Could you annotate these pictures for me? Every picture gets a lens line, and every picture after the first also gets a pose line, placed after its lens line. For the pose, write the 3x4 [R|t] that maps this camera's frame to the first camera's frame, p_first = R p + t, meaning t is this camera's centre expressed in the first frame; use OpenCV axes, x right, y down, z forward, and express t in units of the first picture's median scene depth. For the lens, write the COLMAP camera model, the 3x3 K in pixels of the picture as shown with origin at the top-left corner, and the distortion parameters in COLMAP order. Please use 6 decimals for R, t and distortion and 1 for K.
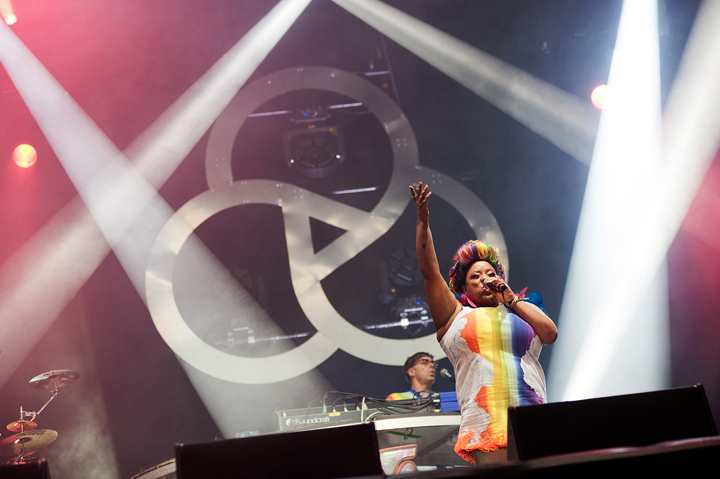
lens RADIAL K [[1713.8, 0, 360.0], [0, 1713.8, 239.5], [0, 0, 1]] dist [-0.026993, -0.281429]
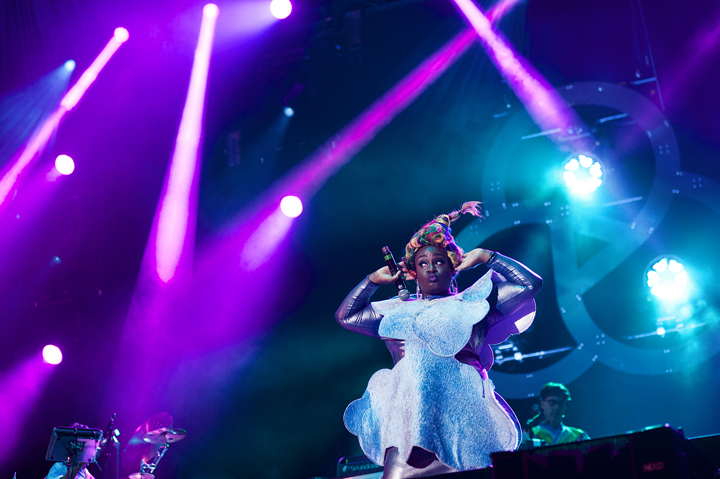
lens RADIAL K [[1713.8, 0, 360.0], [0, 1713.8, 239.5], [0, 0, 1]] dist [-0.026993, -0.281429]
pose [[0.887904, -0.077797, -0.453402, 0.331790], [0.096500, 0.995166, 0.018223, -0.041282], [0.449793, -0.059933, 0.891120, 0.020876]]
